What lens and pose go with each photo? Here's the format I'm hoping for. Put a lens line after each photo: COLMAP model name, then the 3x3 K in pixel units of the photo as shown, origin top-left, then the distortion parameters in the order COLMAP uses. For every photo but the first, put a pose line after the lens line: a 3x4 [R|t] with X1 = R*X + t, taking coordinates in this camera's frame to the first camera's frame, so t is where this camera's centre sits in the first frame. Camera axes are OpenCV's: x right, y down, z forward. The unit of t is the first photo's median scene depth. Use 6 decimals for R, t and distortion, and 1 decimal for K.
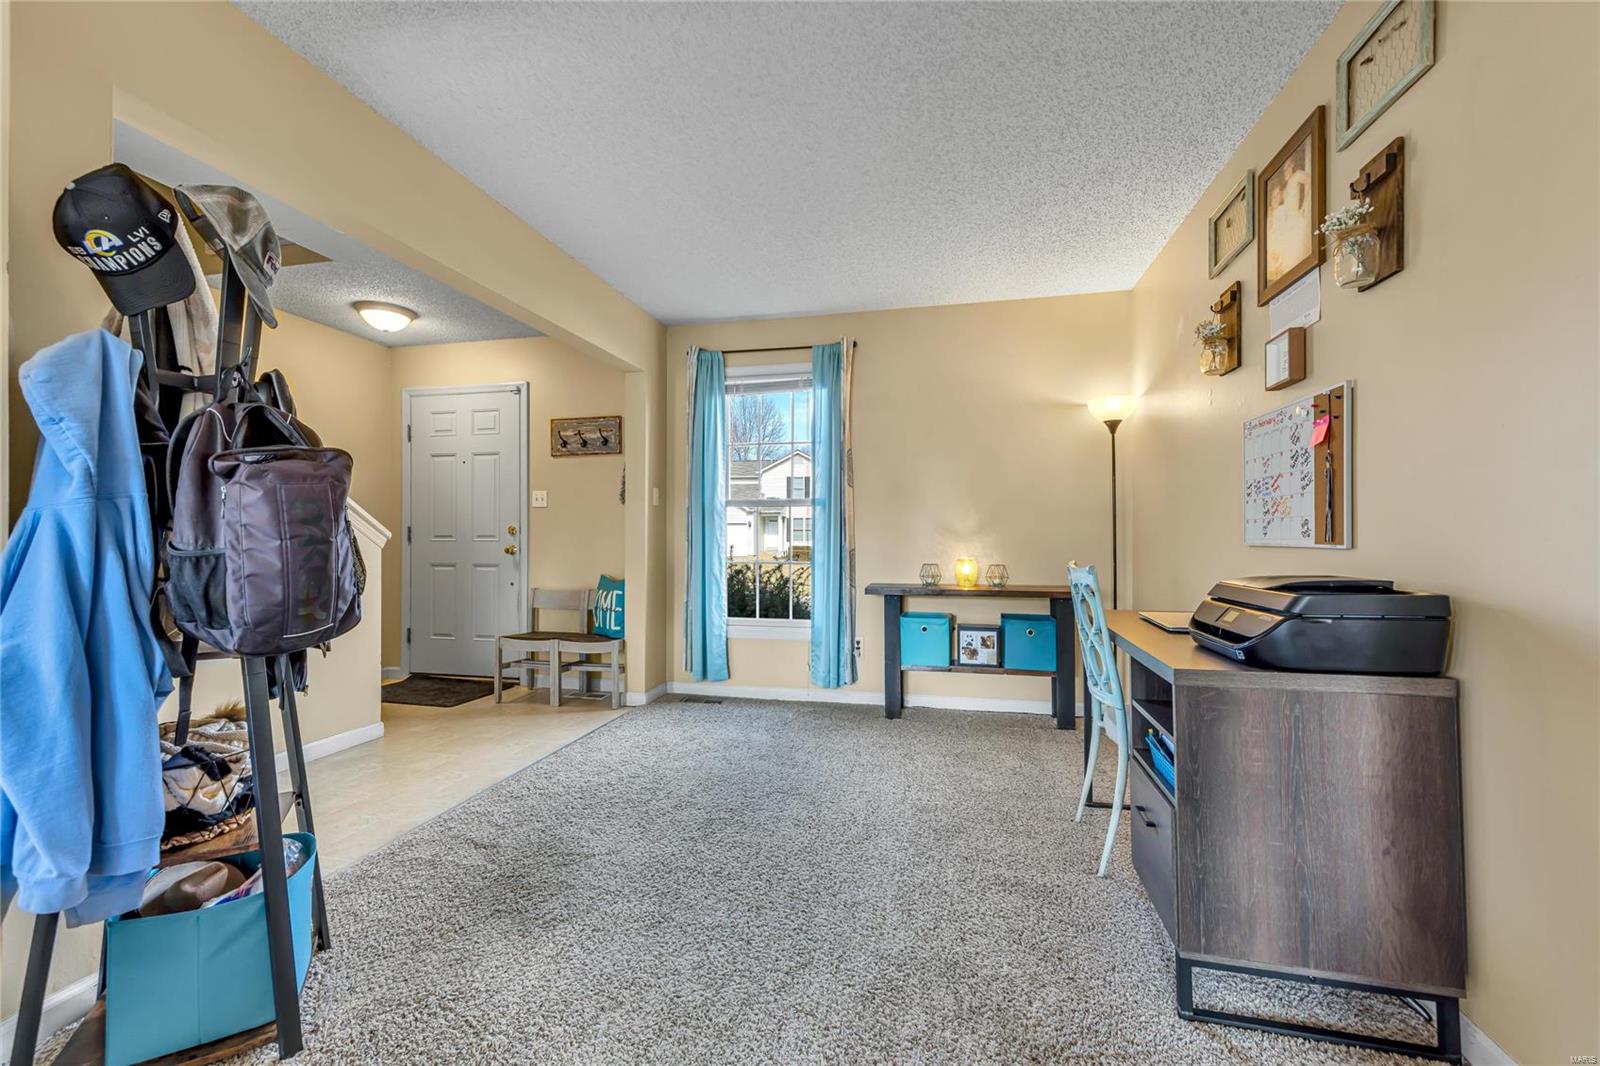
lens RADIAL K [[636.2, 0, 808.6], [0, 636.2, 528.2], [0, 0, 1]] dist [0.010291, -0.000781]
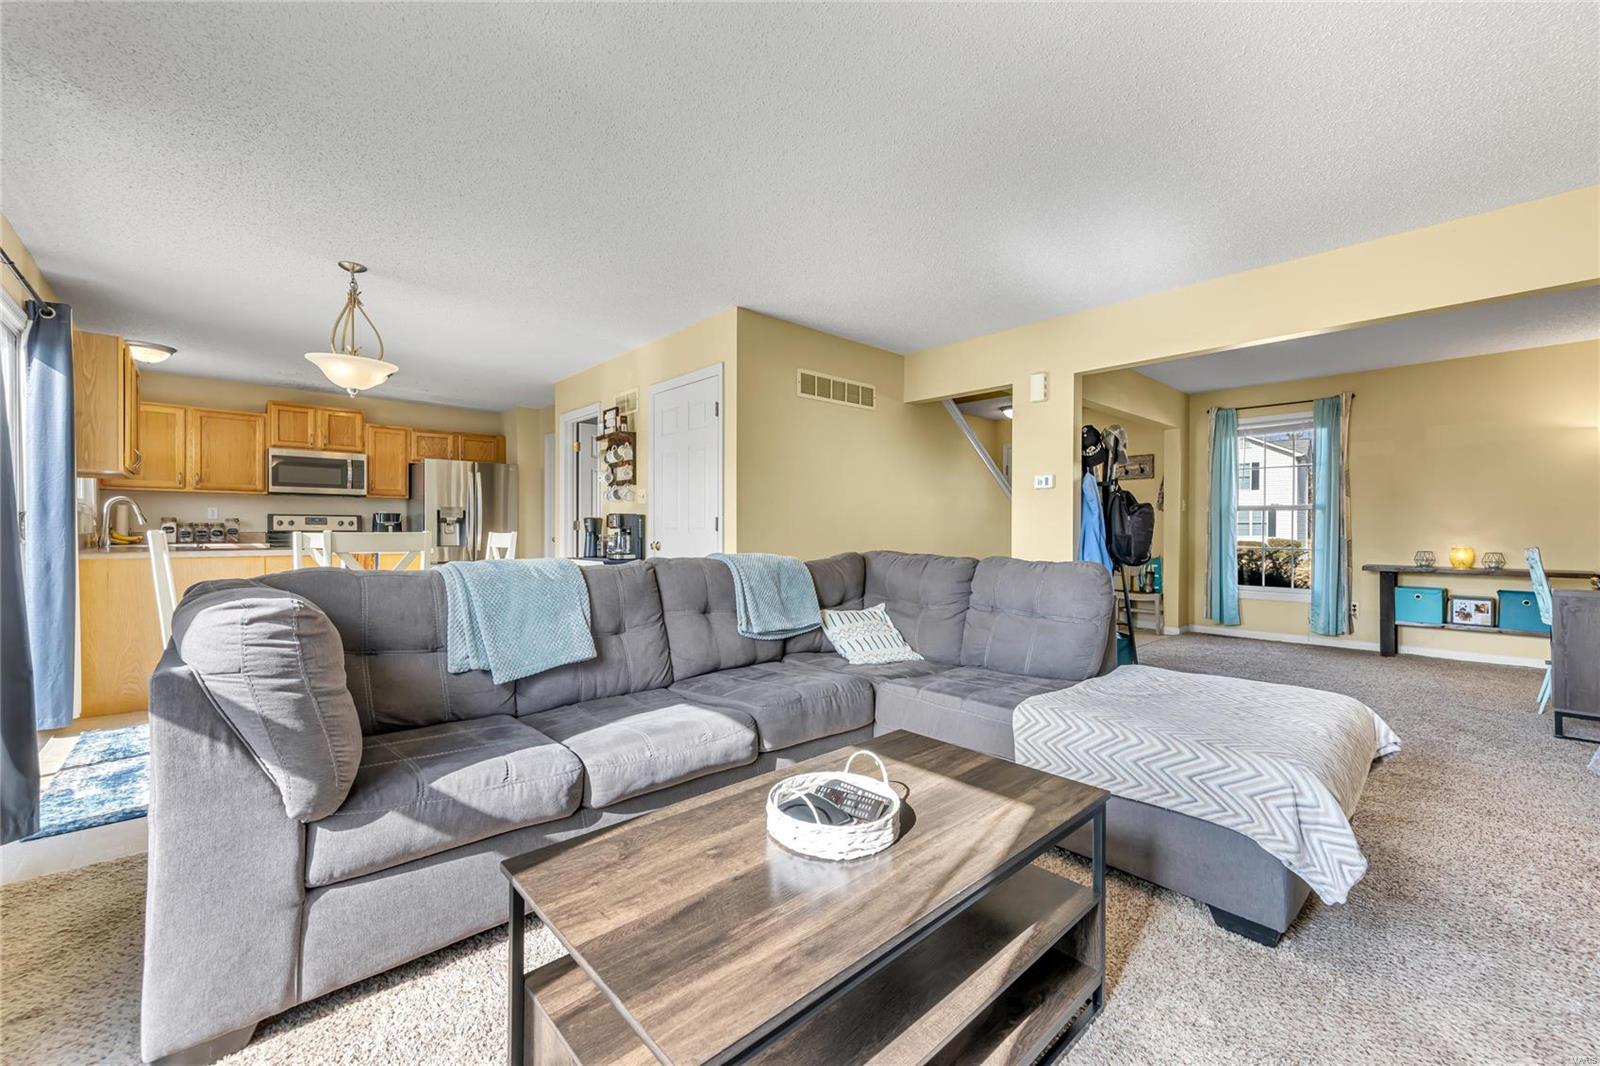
lens RADIAL K [[636.2, 0, 804.4], [0, 636.2, 530.9], [0, 0, 1]] dist [0.010291, -0.000781]
pose [[0.821054, 0.004484, -0.570832, -0.110811], [0.001405, 0.999950, 0.009876, -0.003330], [0.570848, -0.008911, 0.821007, -0.847055]]
